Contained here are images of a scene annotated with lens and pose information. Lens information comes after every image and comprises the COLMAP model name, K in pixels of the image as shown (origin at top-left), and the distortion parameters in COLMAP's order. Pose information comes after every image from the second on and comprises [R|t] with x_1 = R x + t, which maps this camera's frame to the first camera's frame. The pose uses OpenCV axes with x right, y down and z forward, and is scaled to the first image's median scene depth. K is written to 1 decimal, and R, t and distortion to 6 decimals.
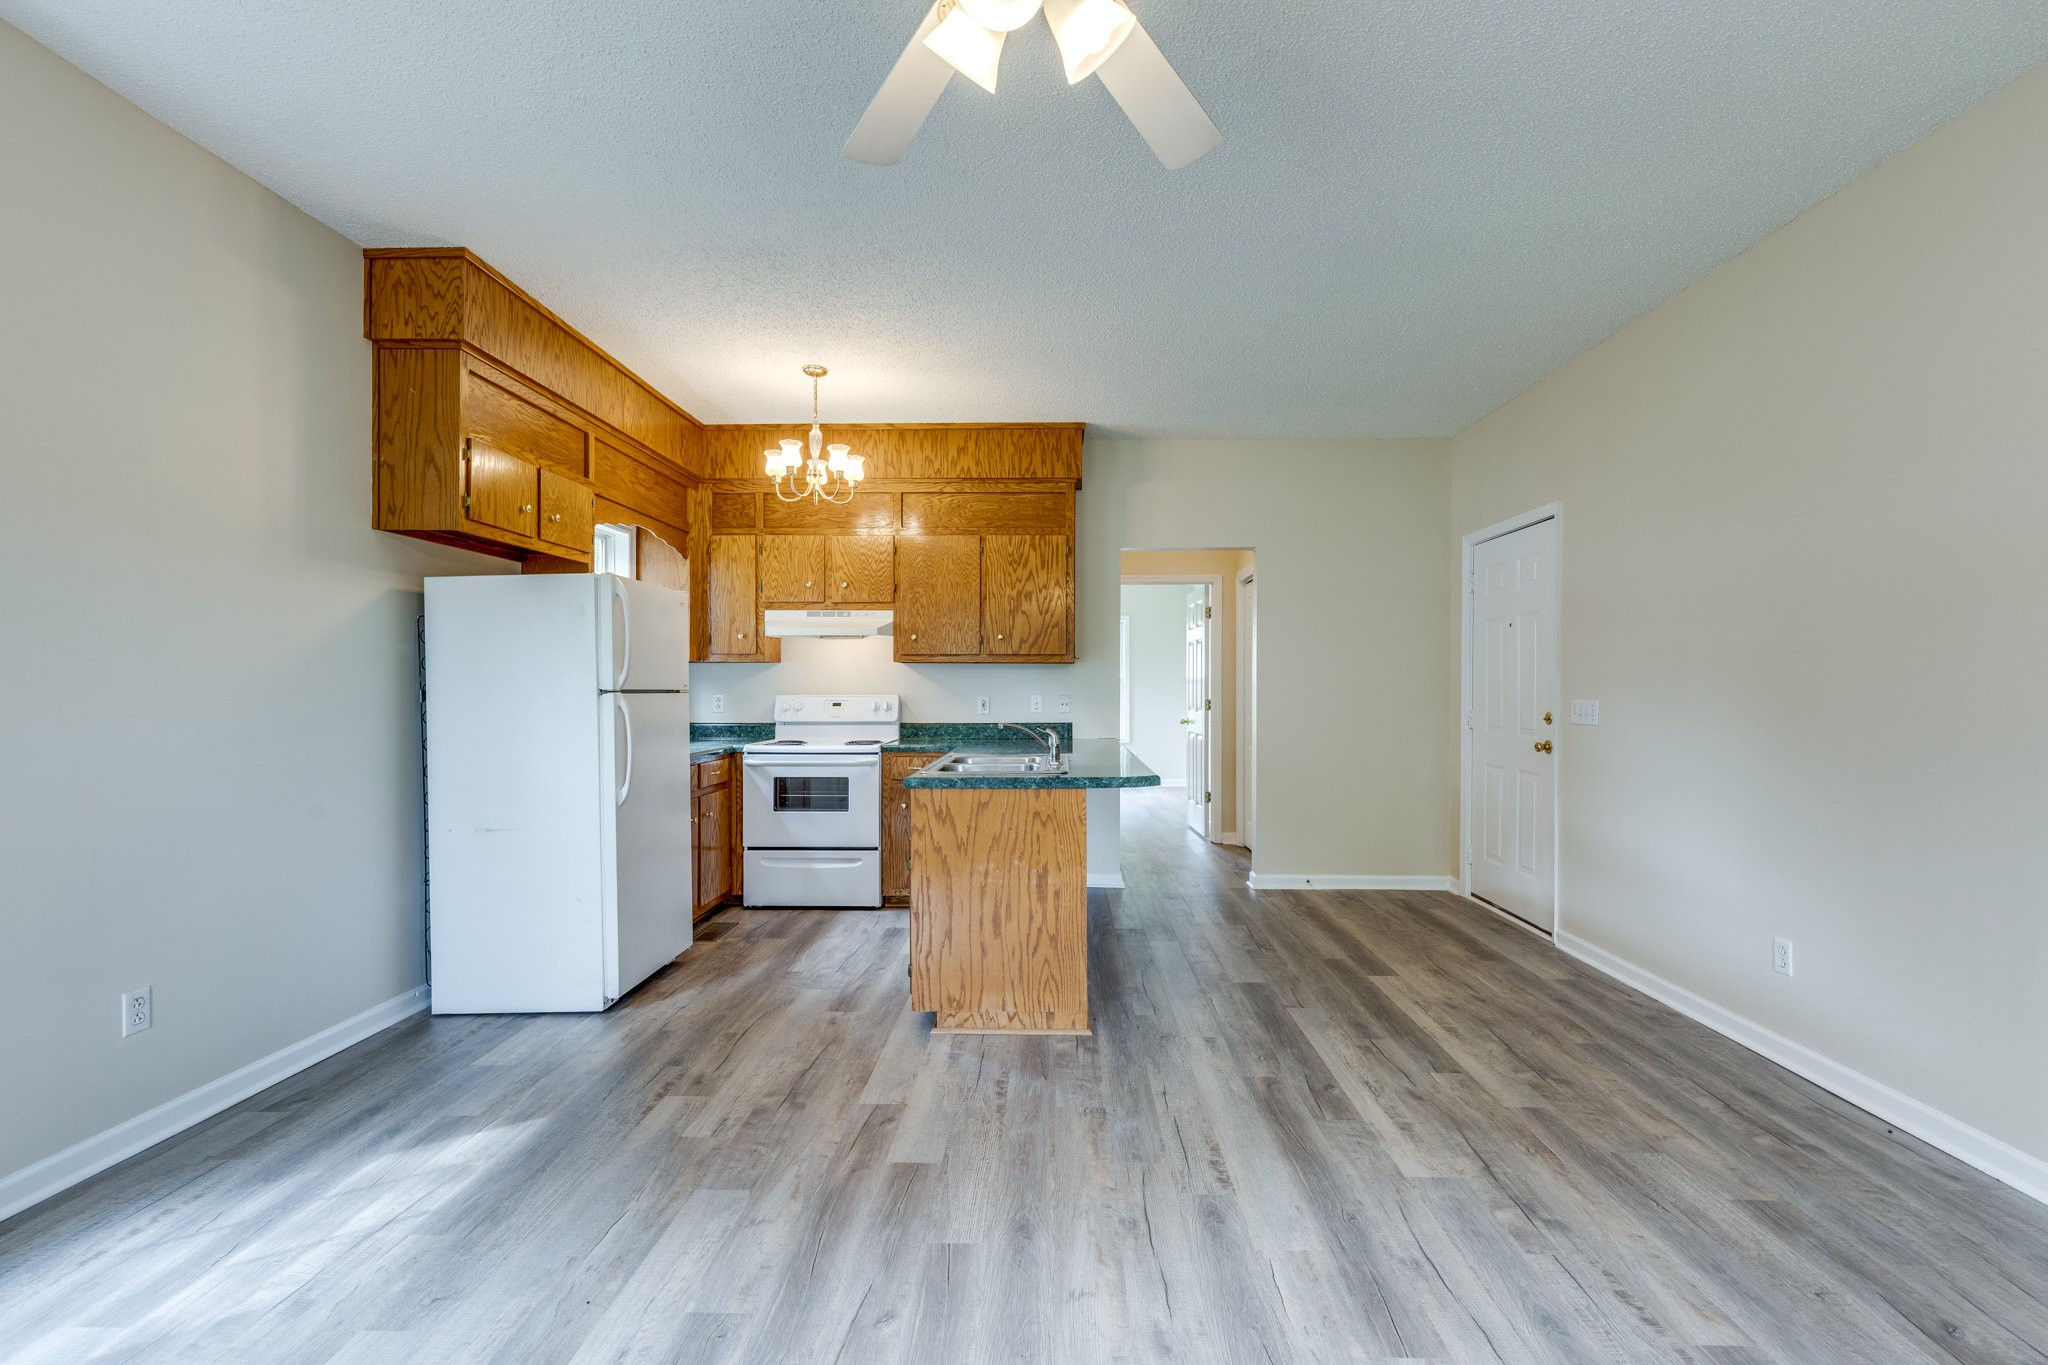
lens RADIAL K [[931.8, 0, 1034.6], [0, 931.8, 694.2], [0, 0, 1]] dist [0.004091, 0.000099]
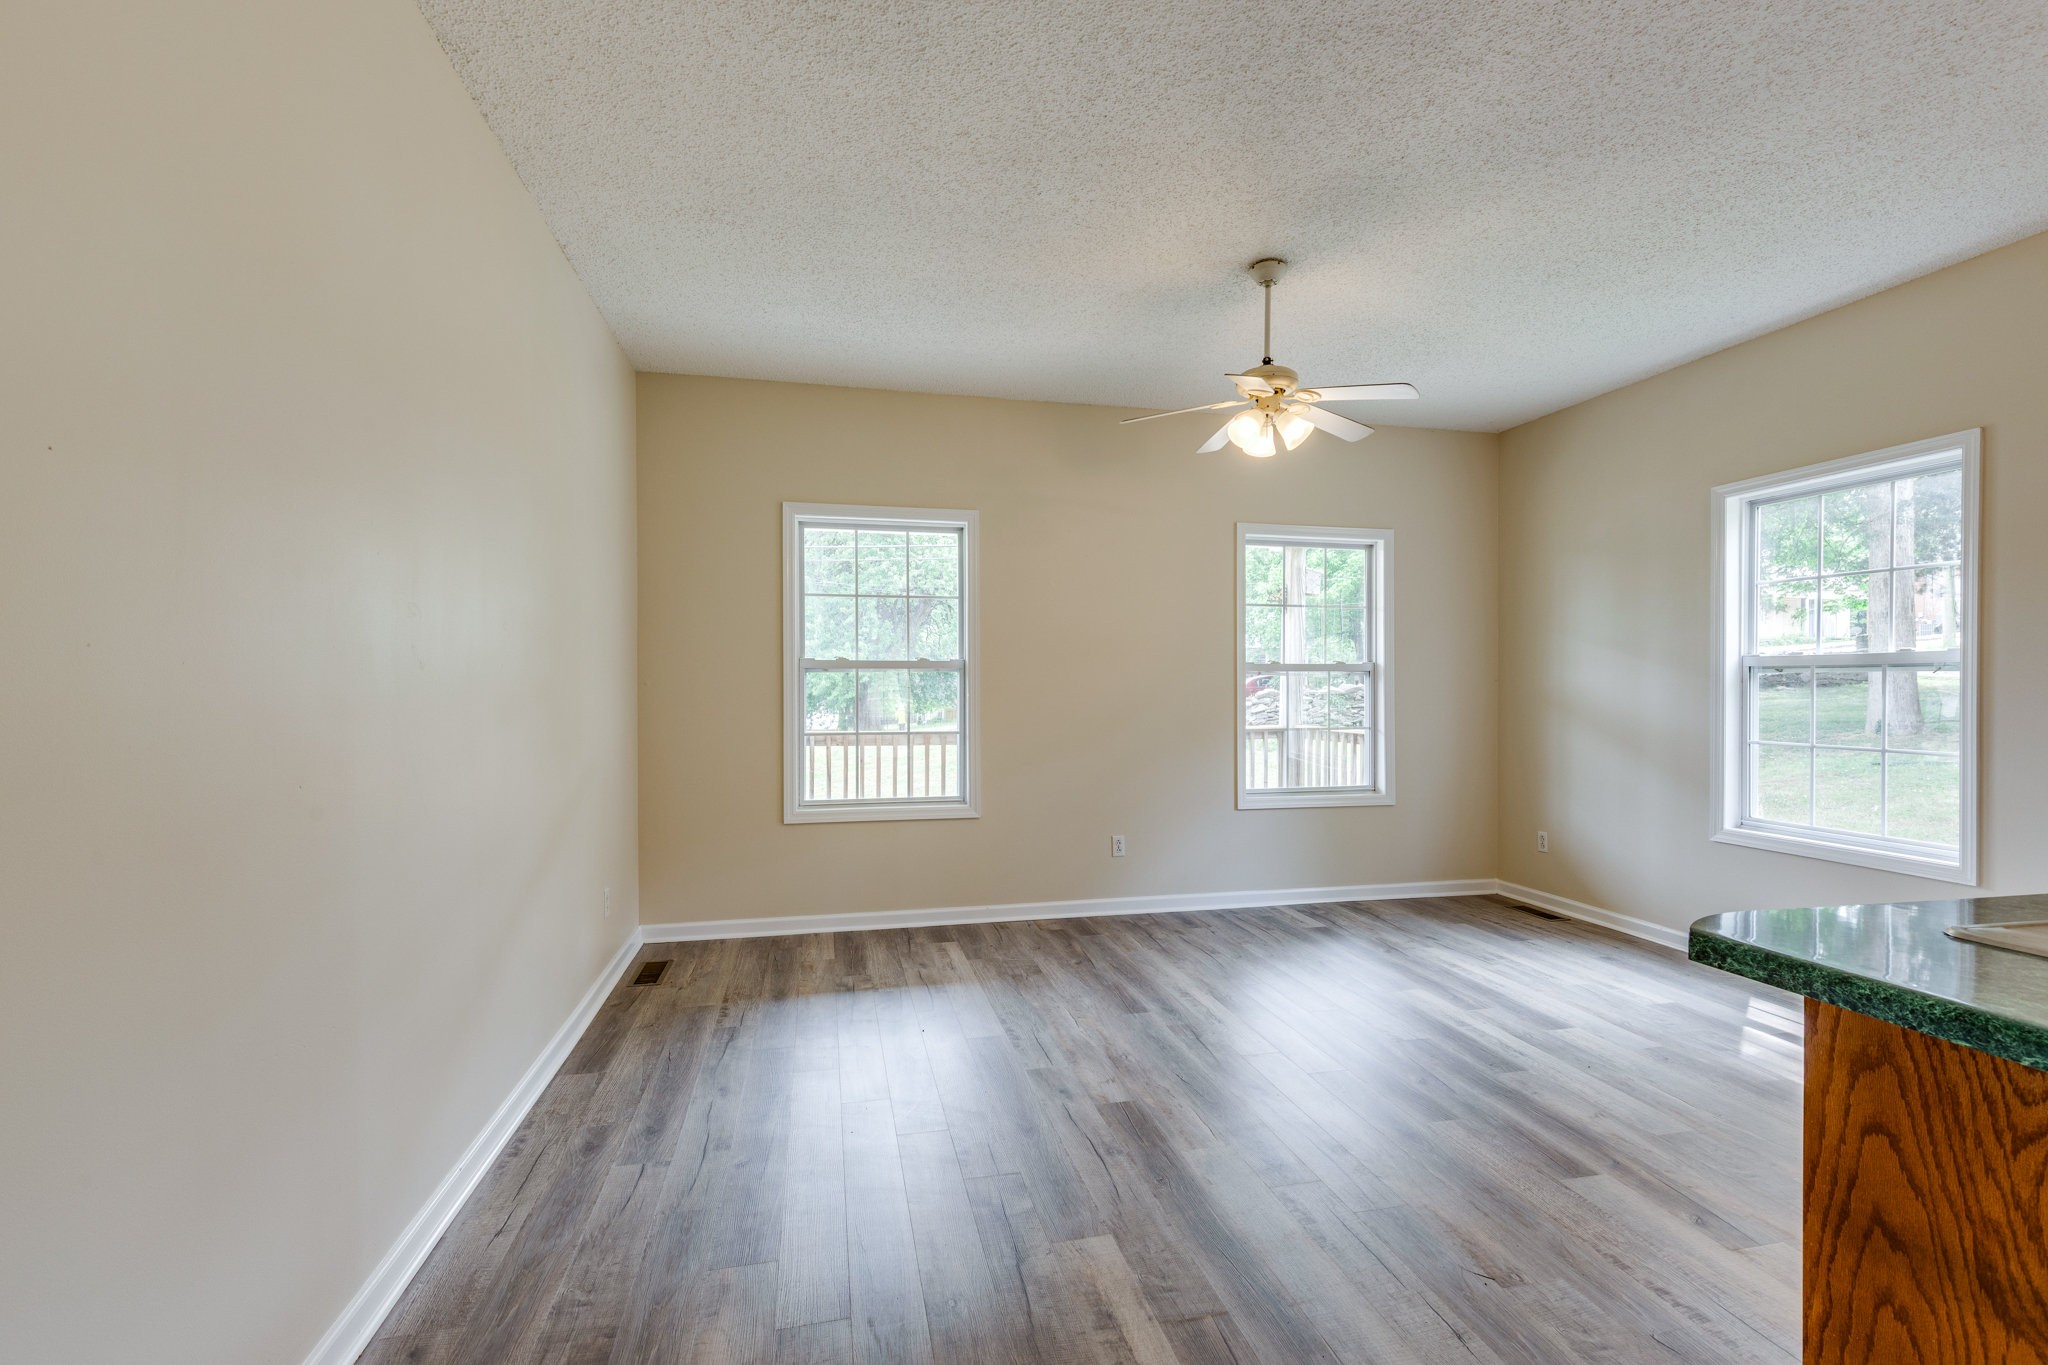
lens RADIAL K [[894.4, 0, 1027.4], [0, 894.4, 685.2], [0, 0, 1]] dist [0.001470, 0.000326]
pose [[-0.971313, -0.001767, -0.237799, 0.338878], [-0.003554, 0.999969, 0.007086, -0.011336], [0.237779, 0.007728, -0.971288, 0.902155]]
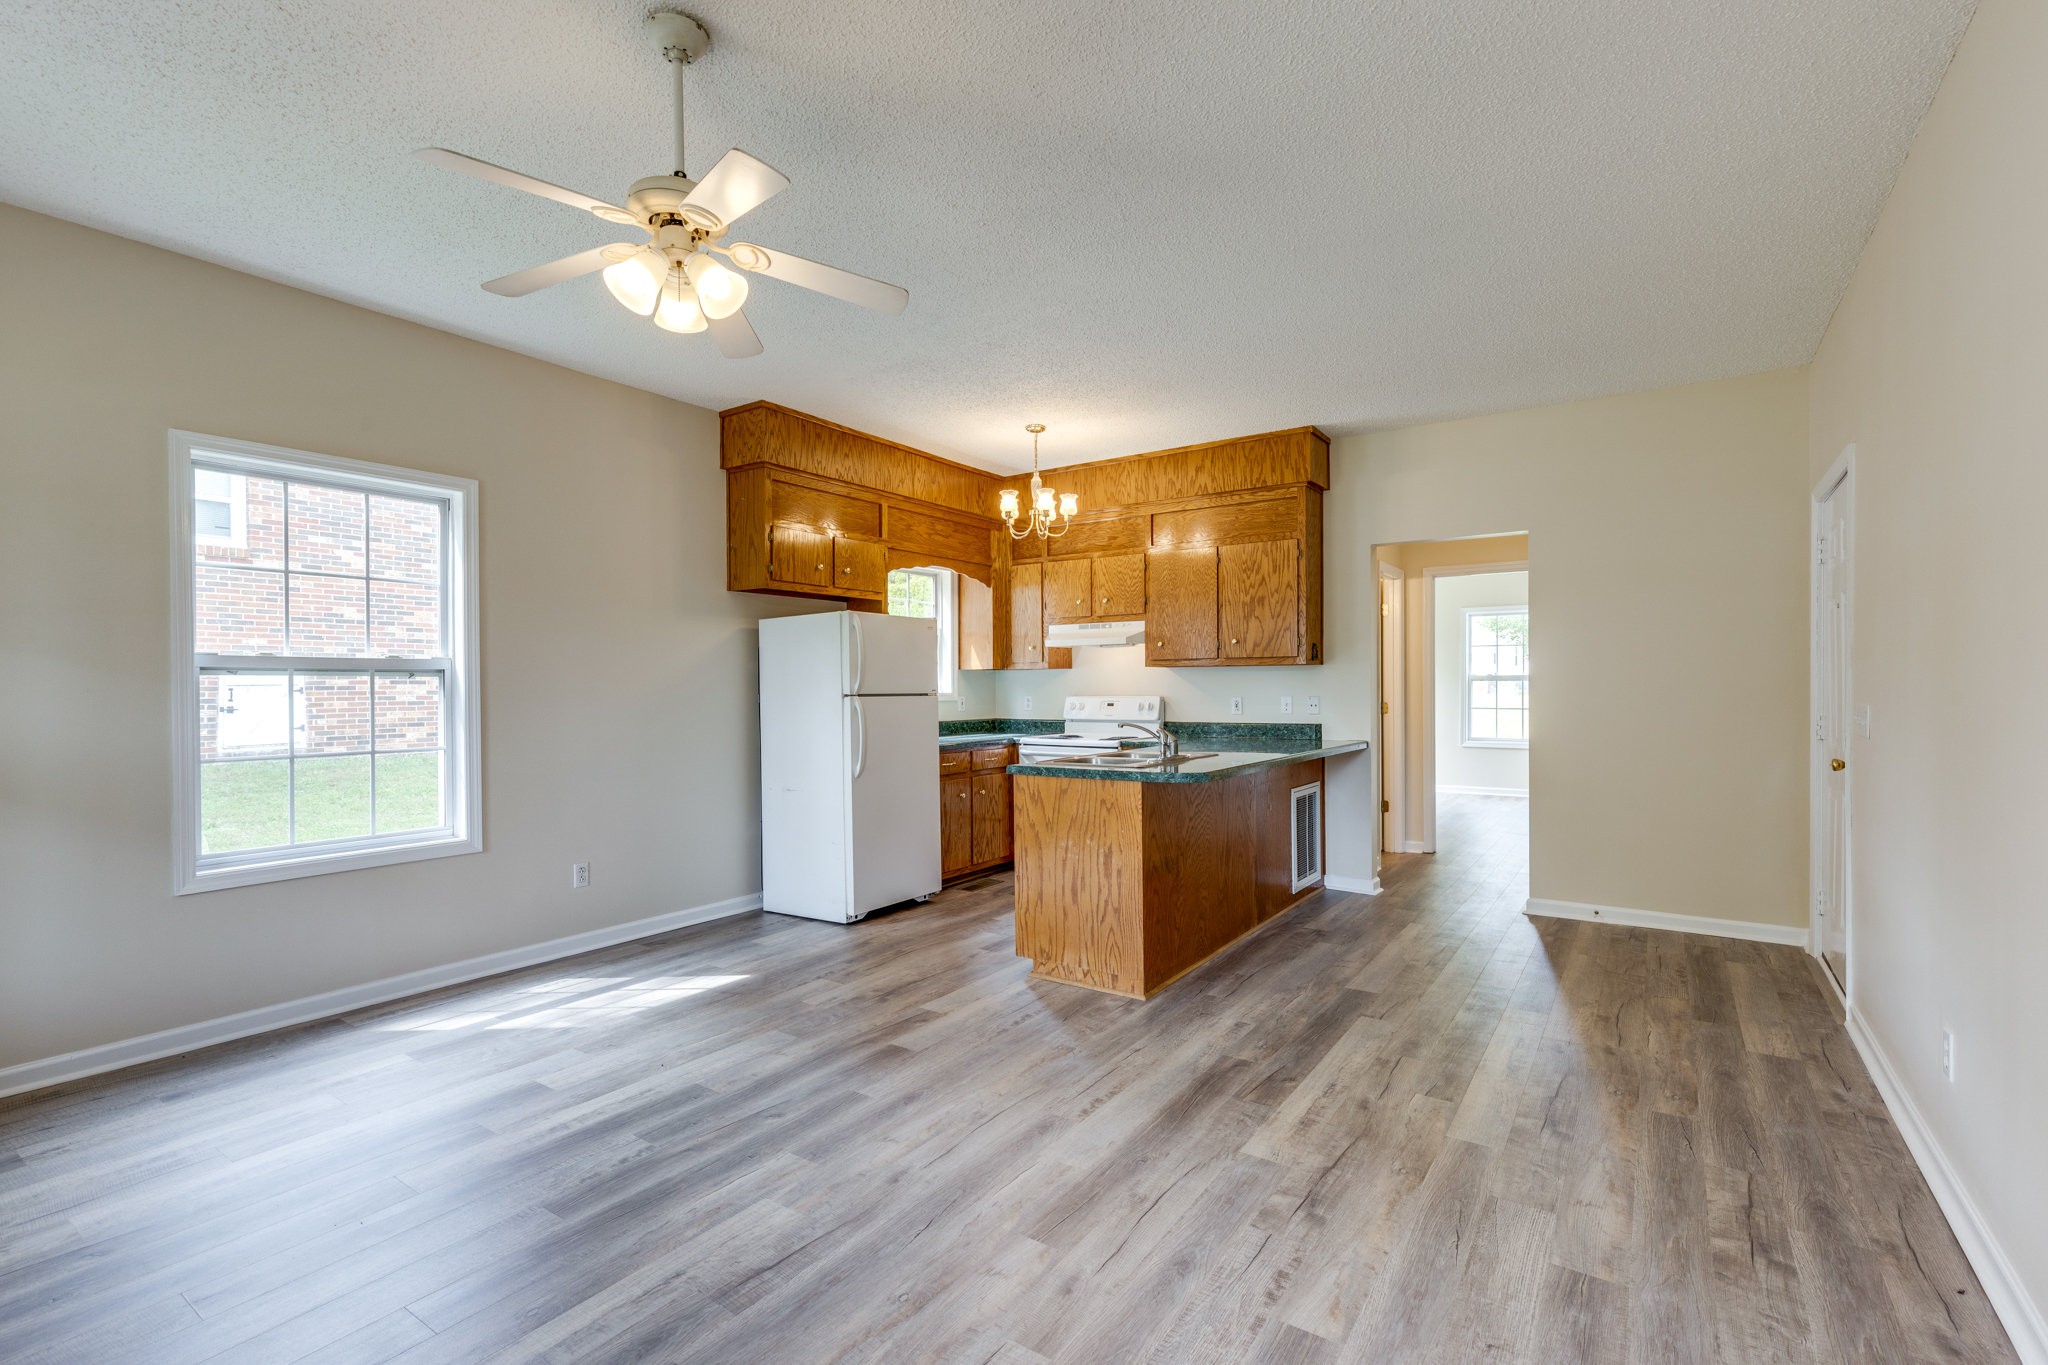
lens RADIAL K [[932.0, 0, 1026.5], [0, 932.0, 696.2], [0, 0, 1]] dist [0.001029, 0.000062]
pose [[0.833822, -0.000296, -0.552033, 0.387923], [0.002974, 0.999988, 0.003956, -0.004756], [0.552025, -0.004940, 0.833813, -0.011012]]
